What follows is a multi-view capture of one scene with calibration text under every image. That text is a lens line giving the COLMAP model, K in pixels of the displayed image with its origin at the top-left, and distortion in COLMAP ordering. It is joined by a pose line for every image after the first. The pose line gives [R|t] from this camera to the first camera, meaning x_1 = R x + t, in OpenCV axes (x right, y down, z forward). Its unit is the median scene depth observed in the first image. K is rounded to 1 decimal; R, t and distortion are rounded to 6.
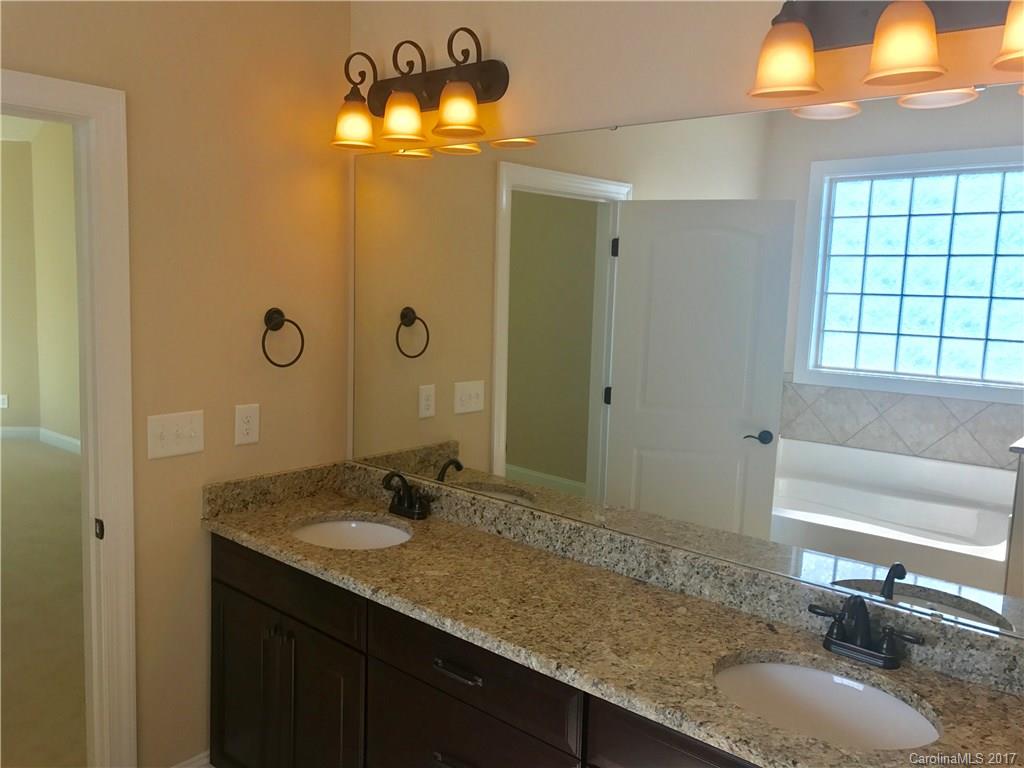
lens RADIAL K [[842.8, 0, 508.7], [0, 842.8, 392.6], [0, 0, 1]] dist [0.009150, -0.013821]
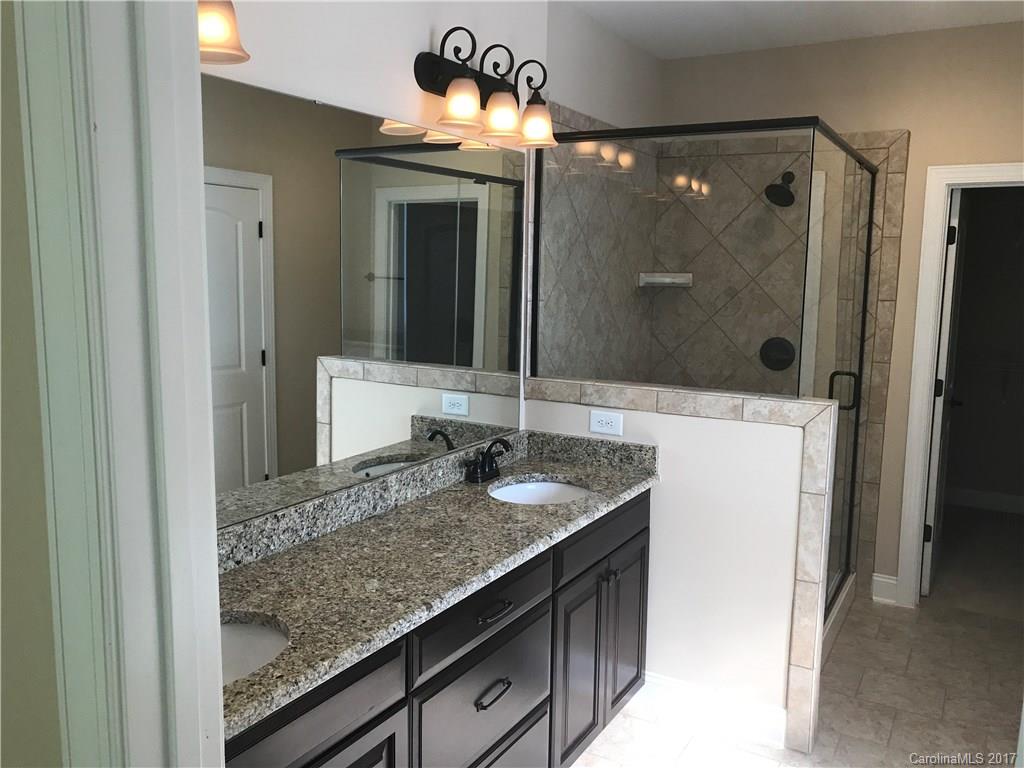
lens RADIAL K [[842.8, 0, 511.9], [0, 842.8, 373.8], [0, 0, 1]] dist [0.009150, -0.013821]
pose [[-0.178864, -0.173463, 0.968462, -0.974631], [0.111092, 0.974480, 0.195059, -0.174302], [-0.977582, 0.142477, -0.155029, 0.972340]]
